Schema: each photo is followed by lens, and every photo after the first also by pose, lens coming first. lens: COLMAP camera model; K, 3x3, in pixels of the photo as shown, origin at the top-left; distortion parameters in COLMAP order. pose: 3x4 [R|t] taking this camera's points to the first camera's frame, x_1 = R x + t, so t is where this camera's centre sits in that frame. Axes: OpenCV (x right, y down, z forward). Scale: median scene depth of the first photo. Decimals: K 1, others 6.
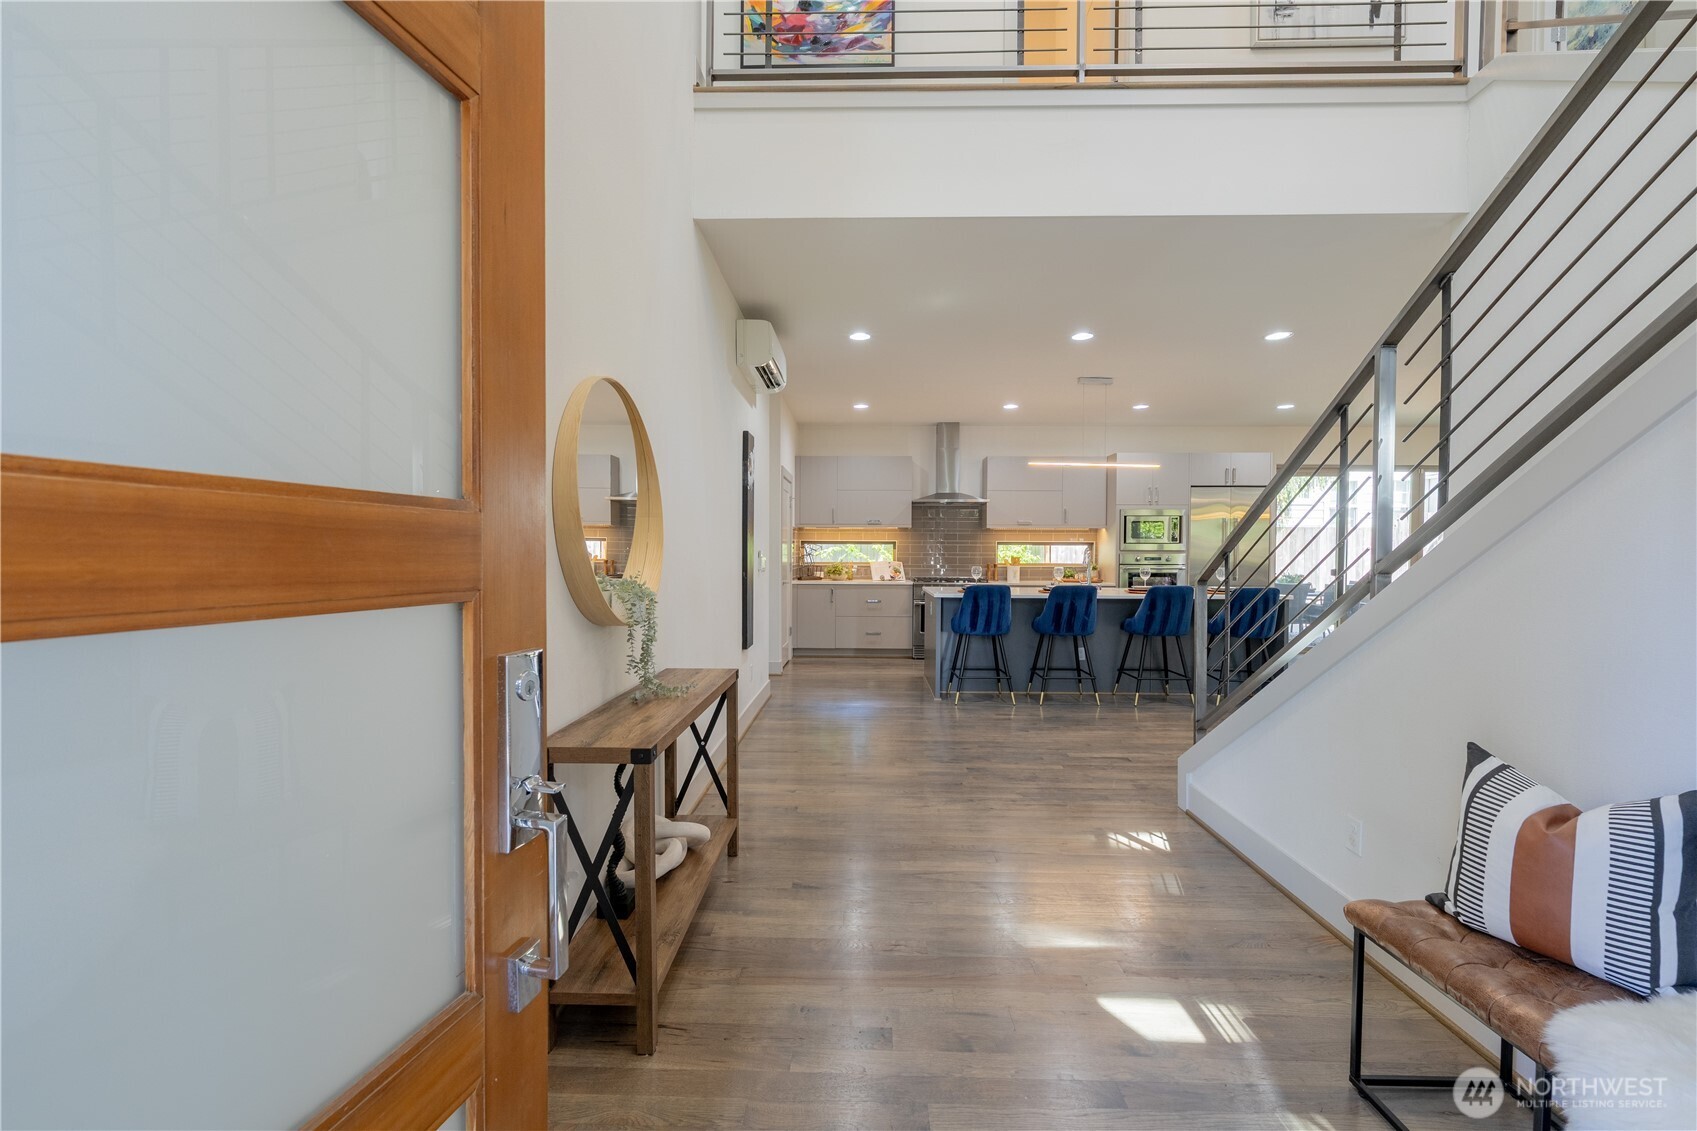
lens RADIAL K [[693.7, 0, 848.5], [0, 693.7, 555.2], [0, 0, 1]] dist [-0.000342, -0.000930]
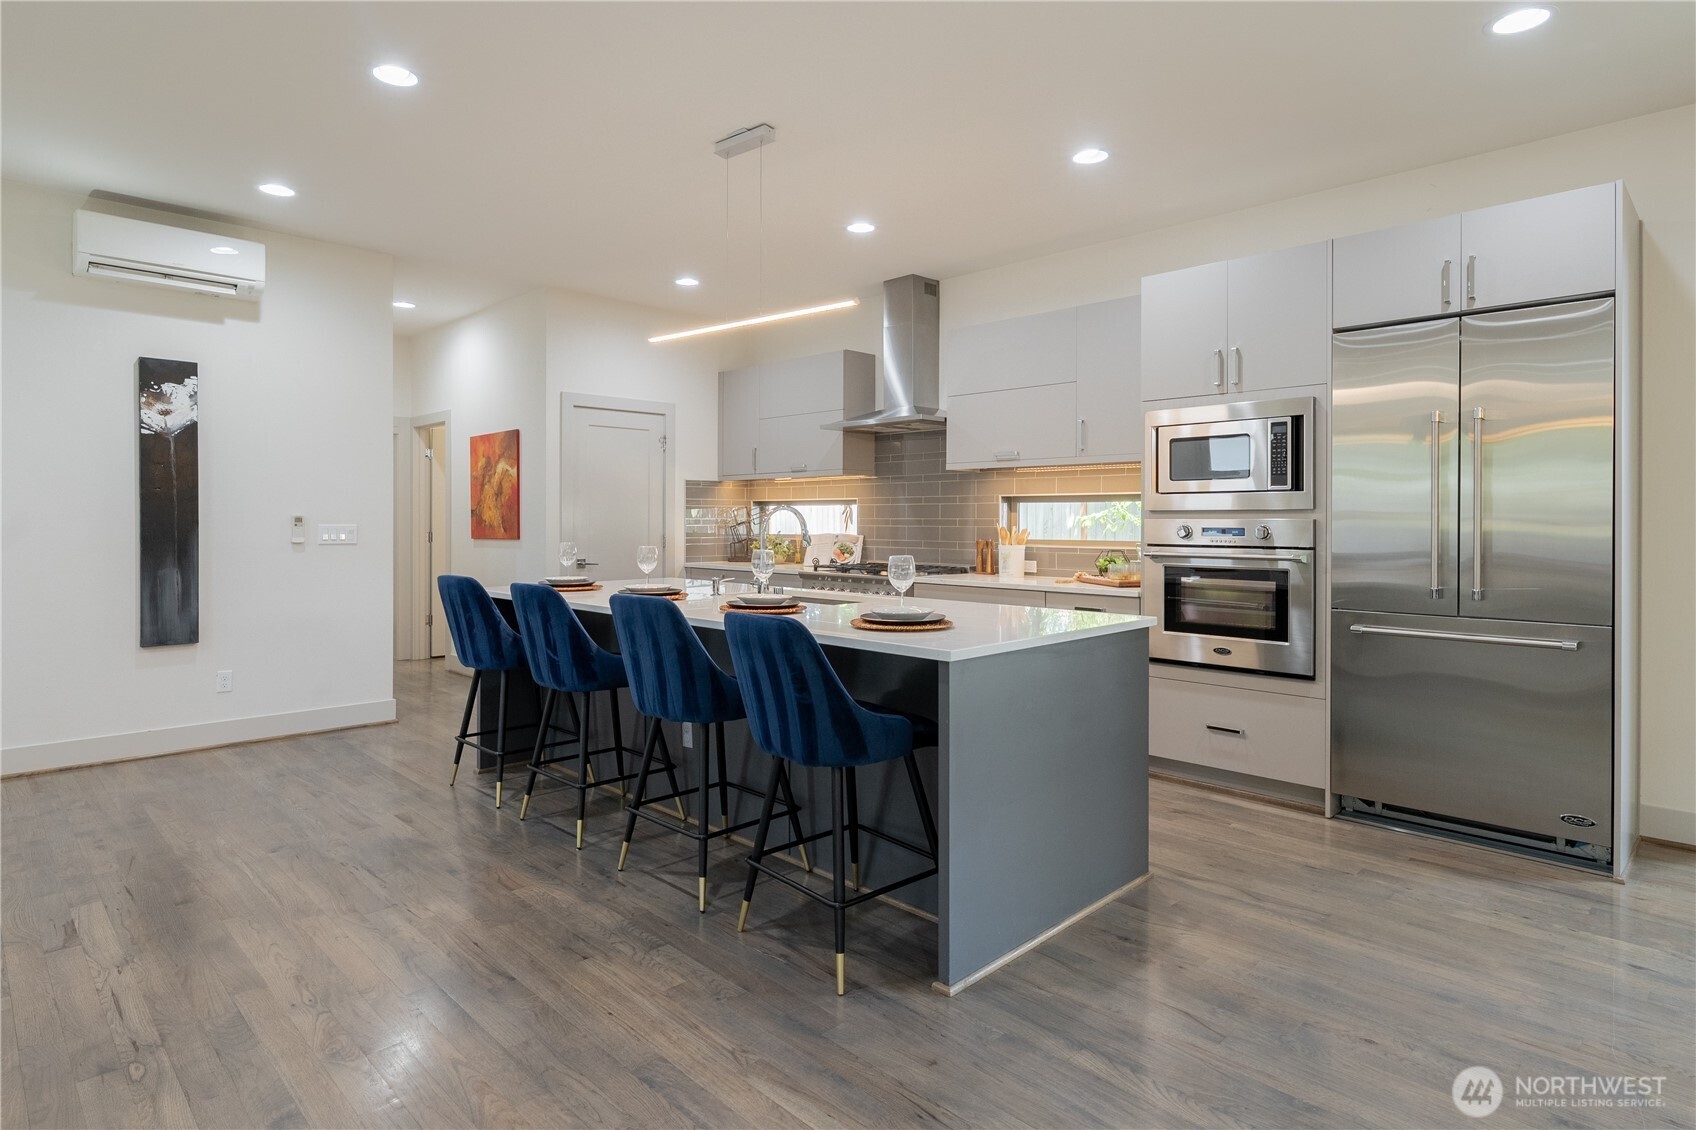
lens RADIAL K [[915.5, 0, 838.8], [0, 915.5, 528.0], [0, 0, 1]] dist [-0.007612, -0.001526]
pose [[0.715664, 0.004692, -0.698429, 0.611890], [-0.003375, 0.999989, 0.003260, 0.002089], [0.698436, 0.000024, 0.715672, 0.456991]]
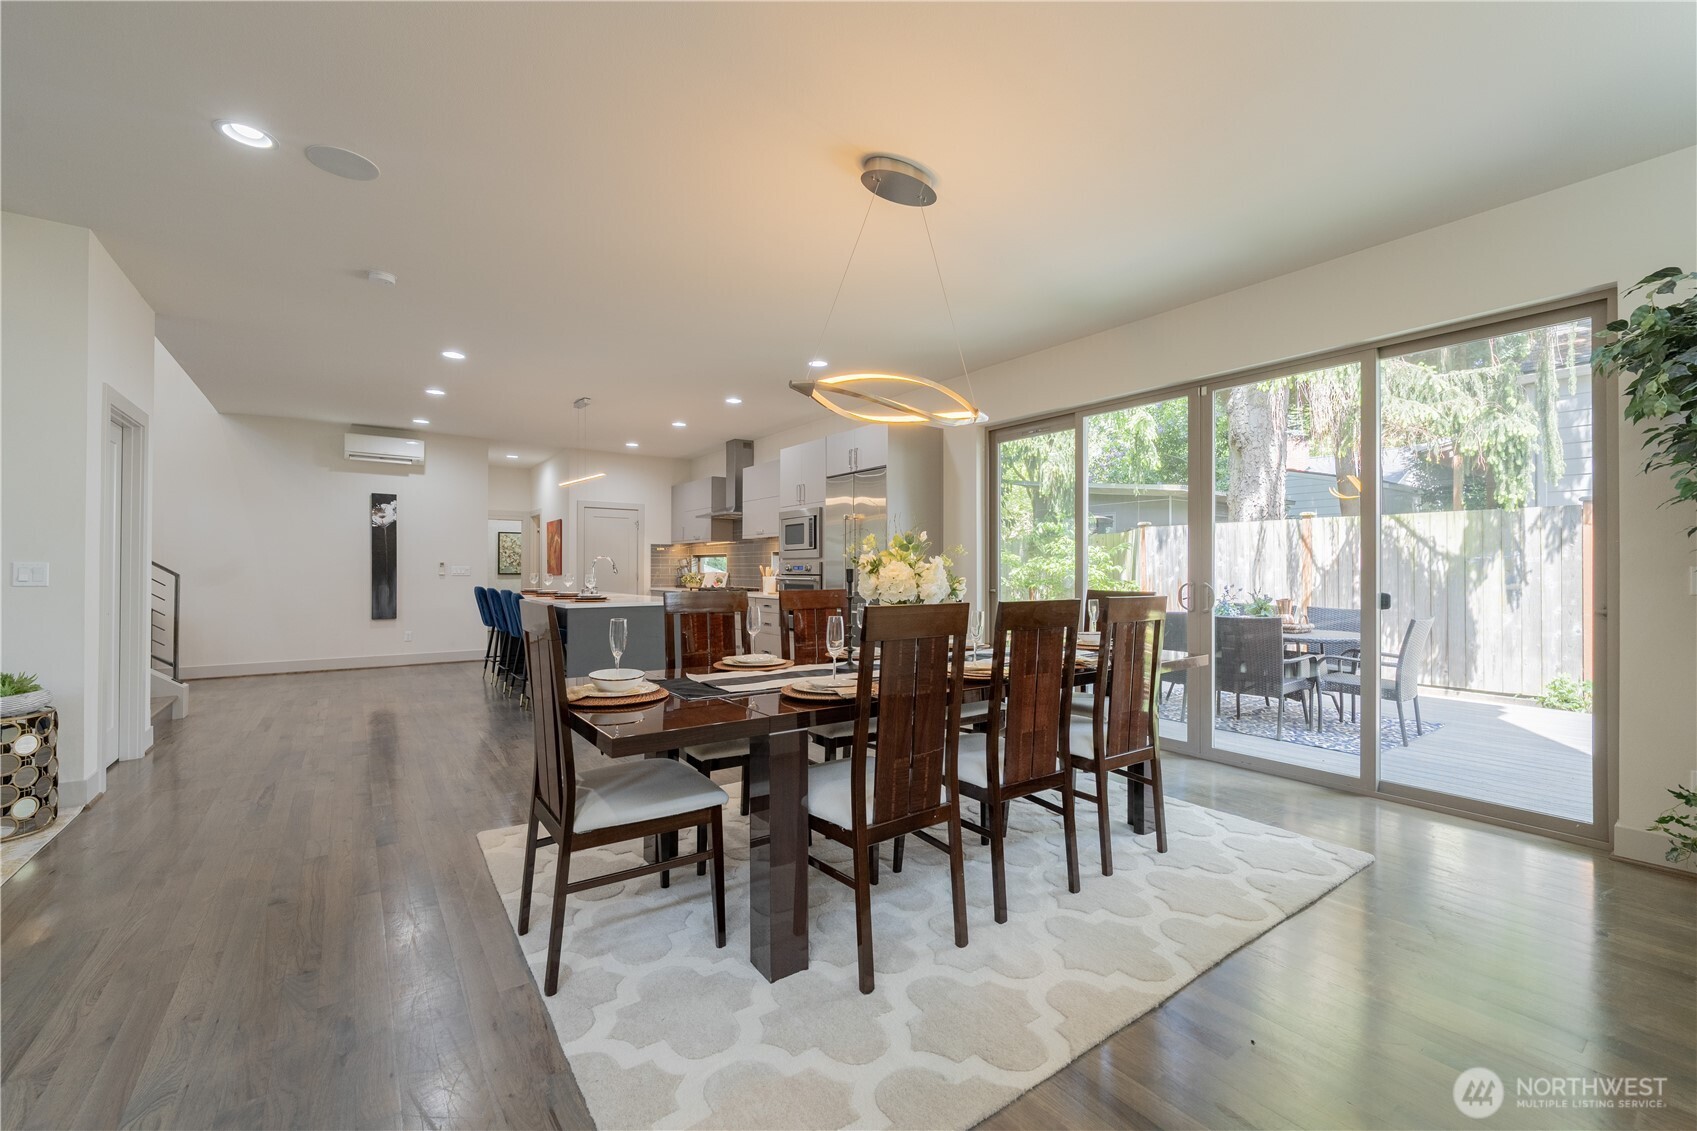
lens RADIAL K [[693.7, 0, 847.1], [0, 693.7, 565.9], [0, 0, 1]] dist [-0.000342, -0.000930]
pose [[0.596230, -0.006474, -0.802788, 1.101174], [-0.004004, 0.999931, -0.011037, 0.011527], [0.802804, 0.009795, 0.596163, 0.513455]]
